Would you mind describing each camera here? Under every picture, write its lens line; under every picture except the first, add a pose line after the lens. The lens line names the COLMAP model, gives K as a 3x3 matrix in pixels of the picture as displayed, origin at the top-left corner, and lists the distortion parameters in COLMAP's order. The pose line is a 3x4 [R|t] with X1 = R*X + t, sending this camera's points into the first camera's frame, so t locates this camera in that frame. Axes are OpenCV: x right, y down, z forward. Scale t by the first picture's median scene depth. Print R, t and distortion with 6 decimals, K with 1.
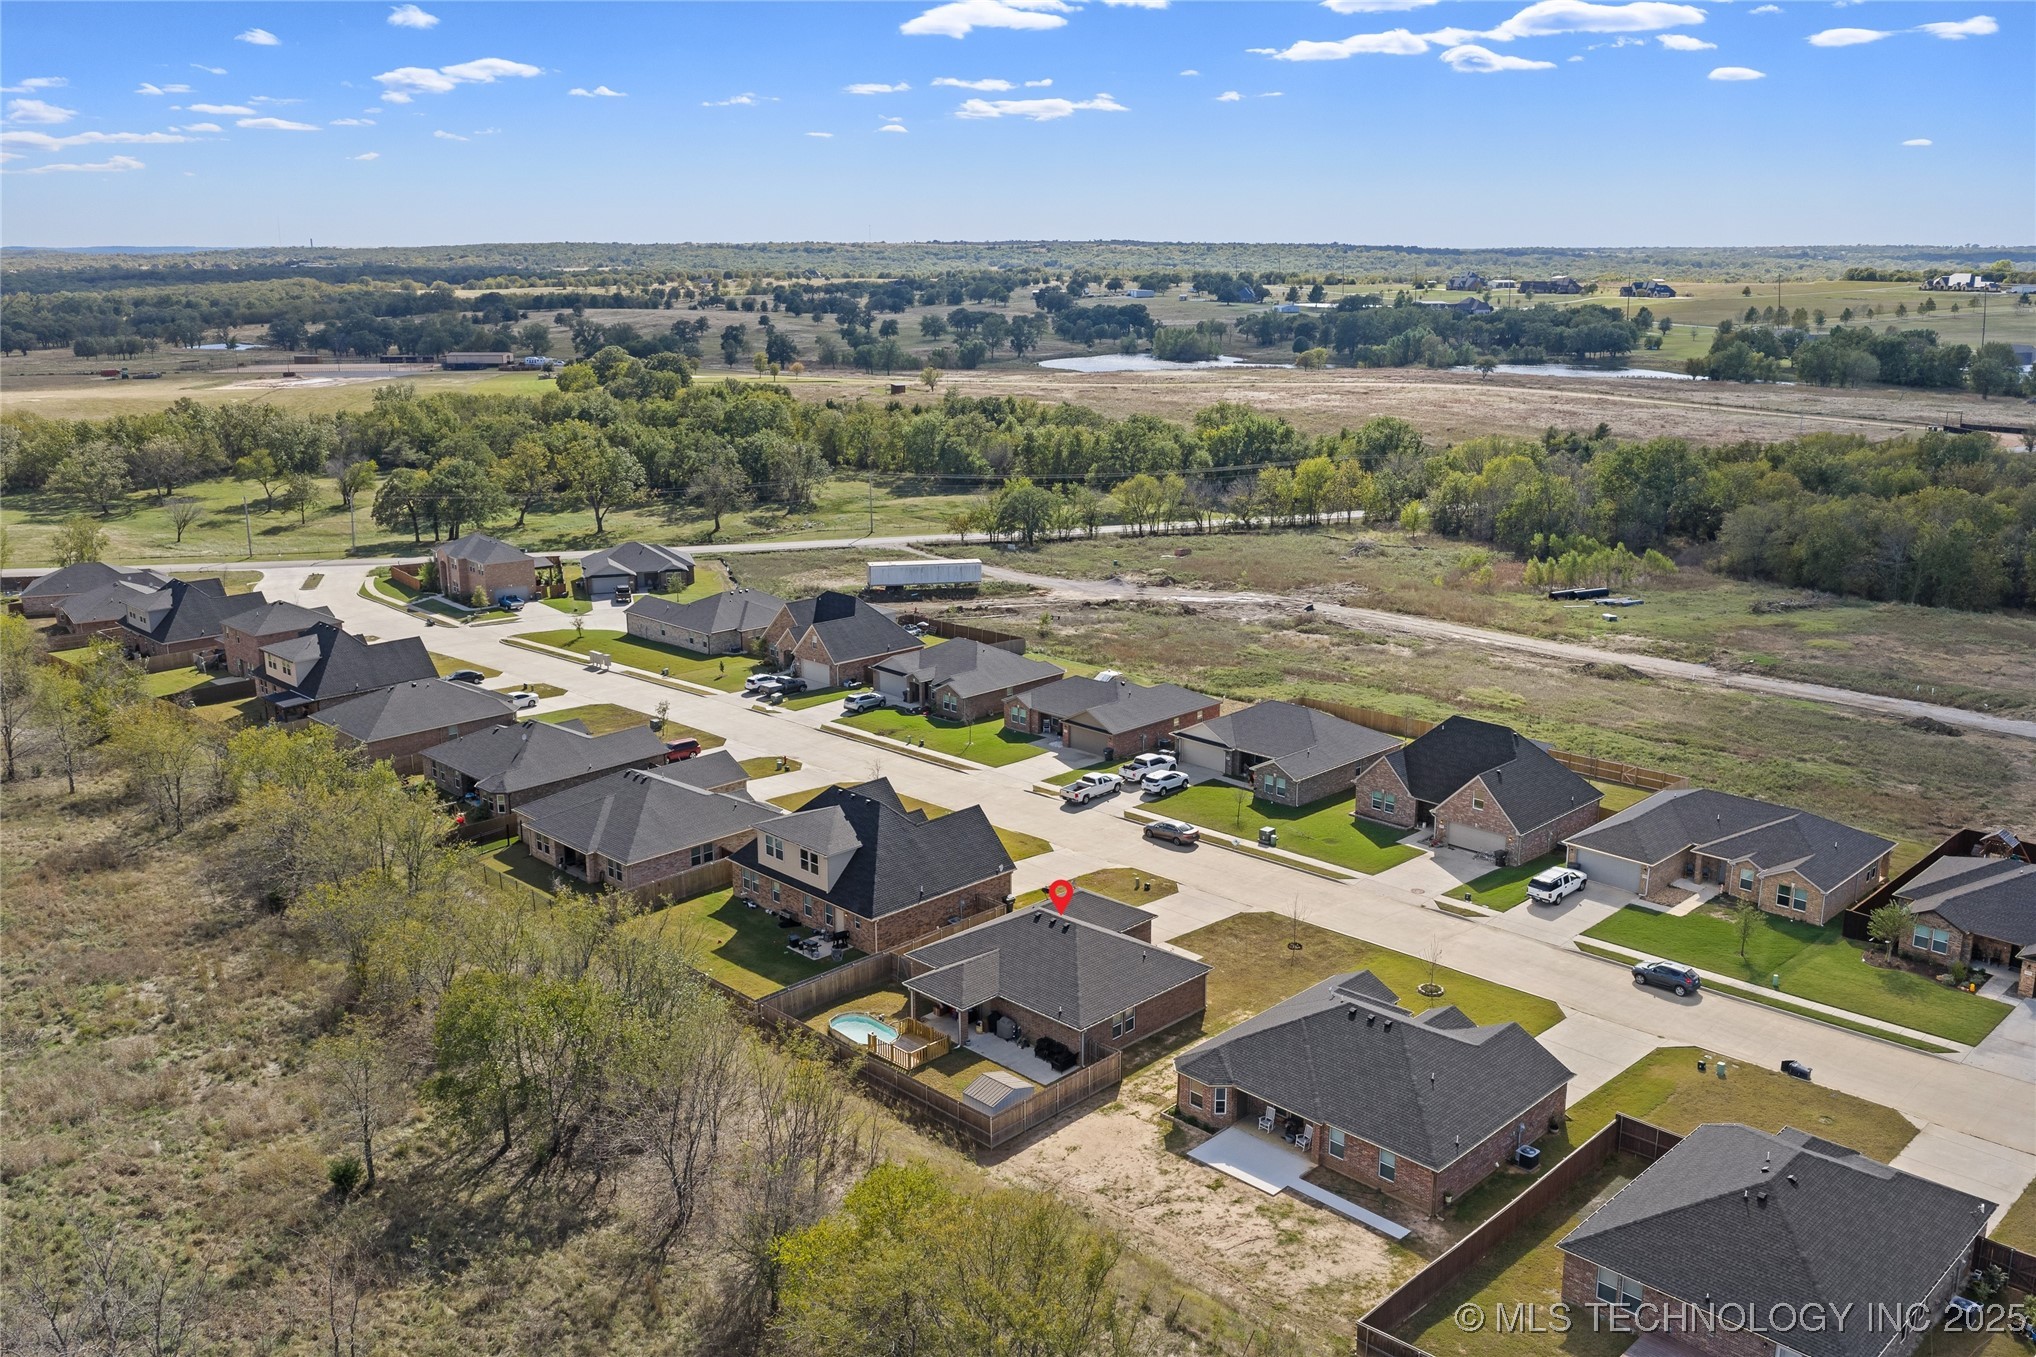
lens RADIAL K [[1672.9, 0, 1018.0], [0, 1672.9, 678.5], [0, 0, 1]] dist [-0.001365, 0.002150]
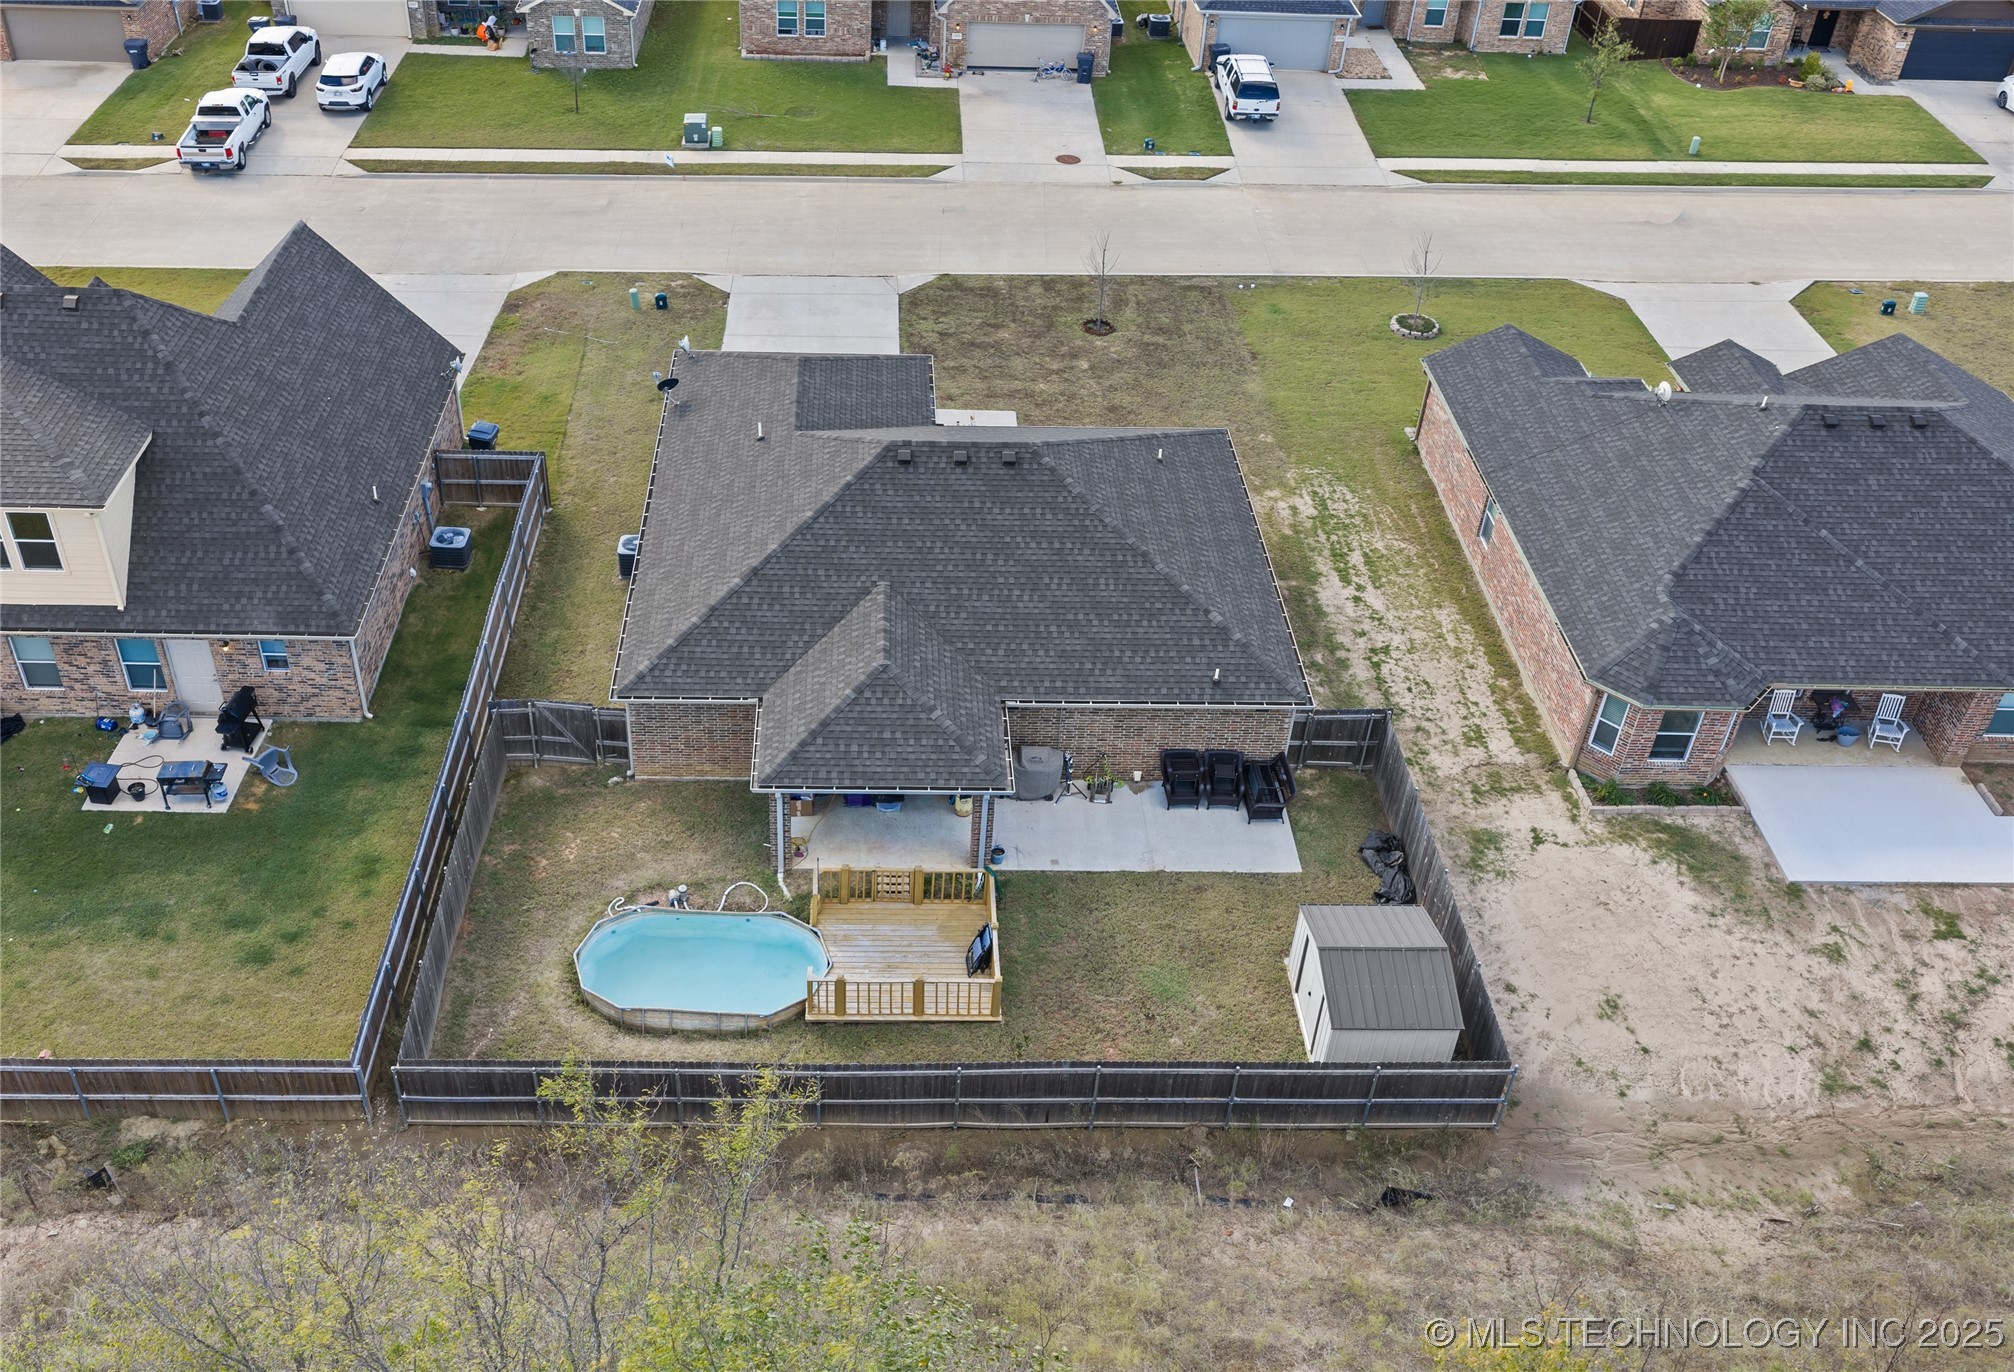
lens RADIAL K [[1759.1, 0, 911.8], [0, 1759.1, 689.4], [0, 0, 1]] dist [0.005633, -0.008522]
pose [[0.691281, -0.425709, 0.583869, -0.209264], [0.147578, 0.874173, 0.462647, 0.007070], [-0.707355, -0.233653, 0.667124, 0.646540]]
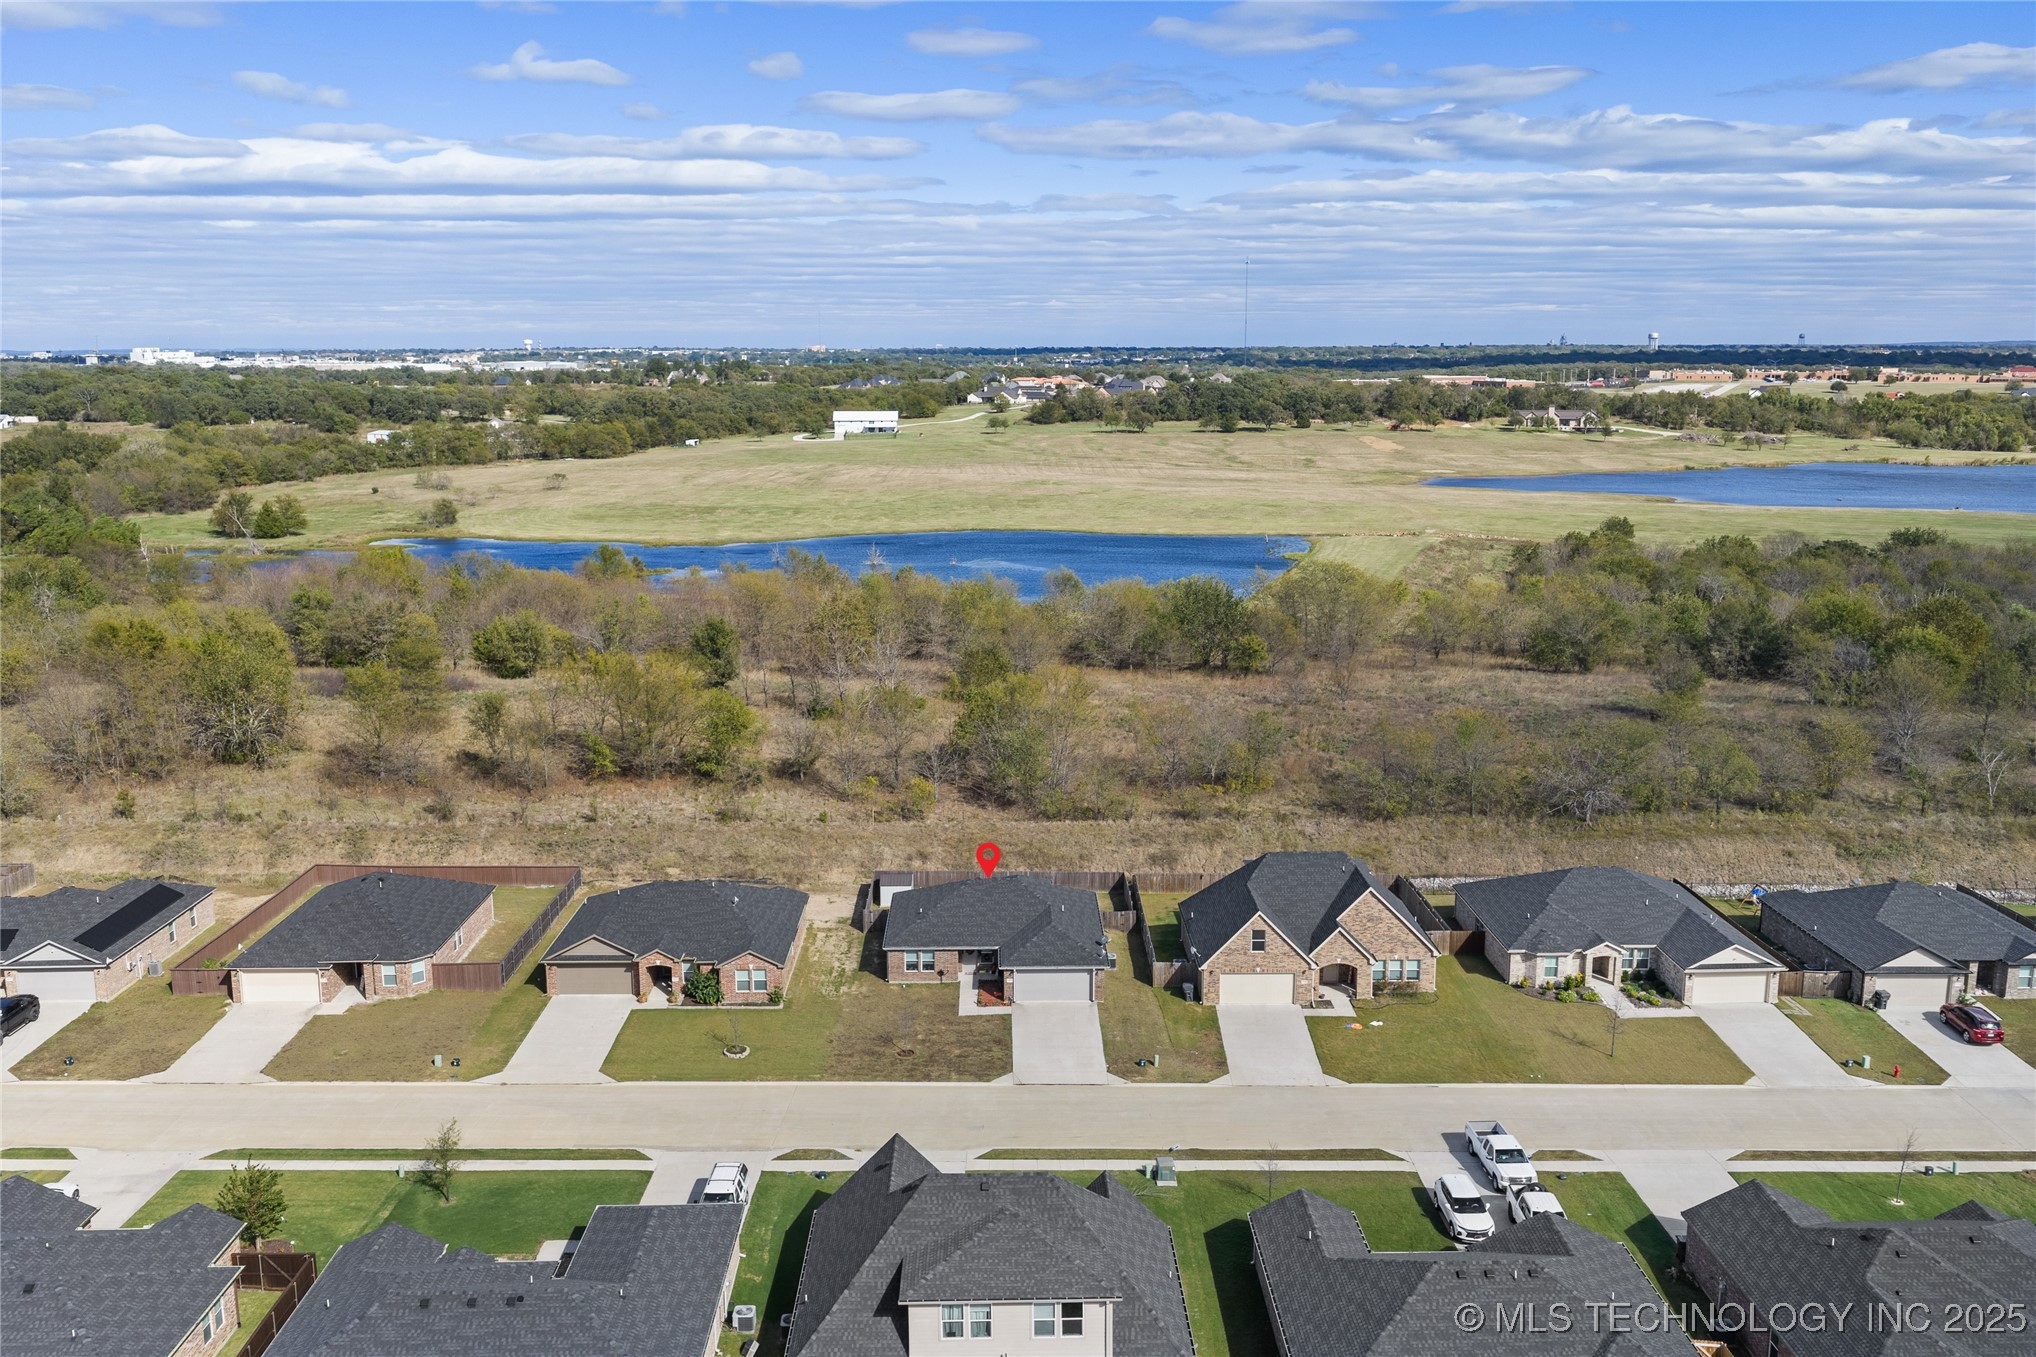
lens RADIAL K [[1722.1, 0, 1028.1], [0, 1722.1, 587.1], [0, 0, 1]] dist [0.010931, -0.020609]
pose [[-0.691847, 0.108821, -0.713796, 0.745524], [-0.172733, 0.934929, 0.309955, -0.373436], [0.701078, 0.337737, -0.628031, 1.503624]]
